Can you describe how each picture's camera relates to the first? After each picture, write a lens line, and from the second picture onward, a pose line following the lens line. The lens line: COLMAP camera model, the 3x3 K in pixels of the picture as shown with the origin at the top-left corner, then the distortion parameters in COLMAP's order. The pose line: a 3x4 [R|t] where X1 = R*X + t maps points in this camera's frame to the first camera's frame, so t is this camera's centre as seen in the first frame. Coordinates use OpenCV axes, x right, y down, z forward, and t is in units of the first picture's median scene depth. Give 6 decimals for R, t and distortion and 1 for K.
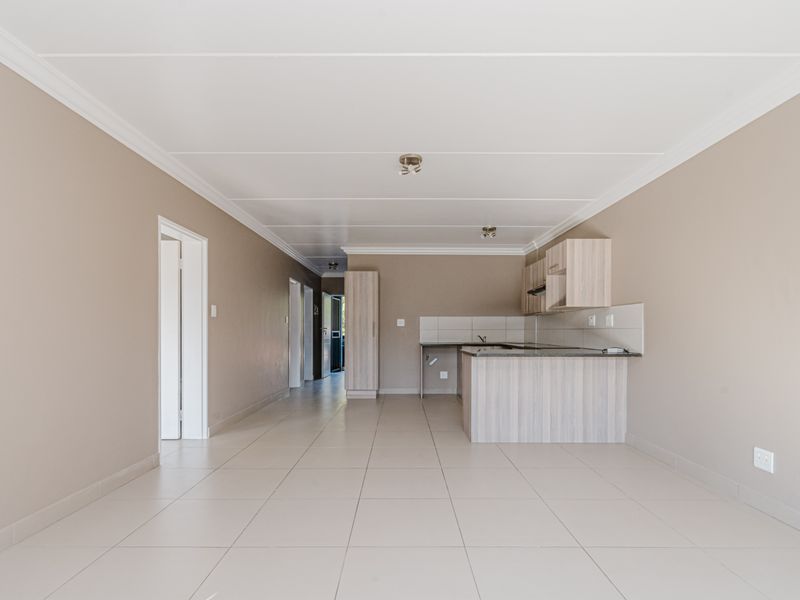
lens RADIAL K [[408.5, 0, 400.6], [0, 408.5, 330.5], [0, 0, 1]] dist [0.000625, -0.001944]
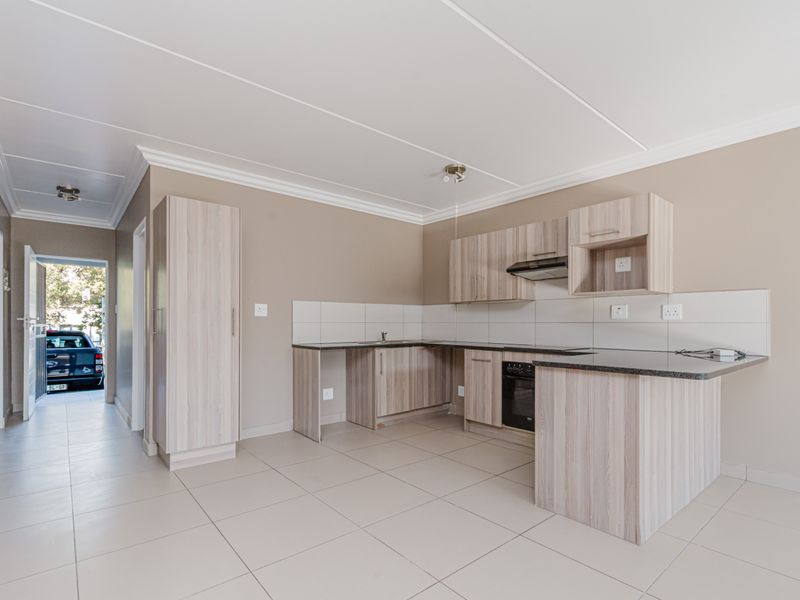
lens RADIAL K [[408.5, 0, 408.1], [0, 408.5, 317.6], [0, 0, 1]] dist [0.000625, -0.001944]
pose [[0.760846, 0.010914, 0.648841, -0.213726], [-0.002952, 0.999906, -0.013358, -0.001071], [-0.648926, 0.008248, 0.760807, 0.445655]]
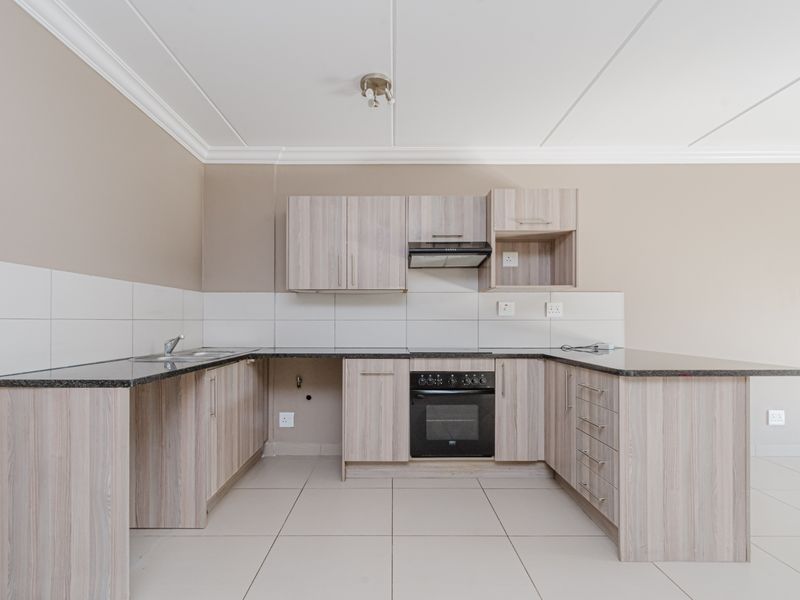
lens RADIAL K [[408.5, 0, 389.9], [0, 408.5, 316.3], [0, 0, 1]] dist [0.000625, -0.001944]
pose [[0.006154, 0.011423, 0.999916, -0.169780], [-0.001631, 0.999934, -0.011413, -0.000918], [-0.999980, -0.001561, 0.006172, 0.789772]]
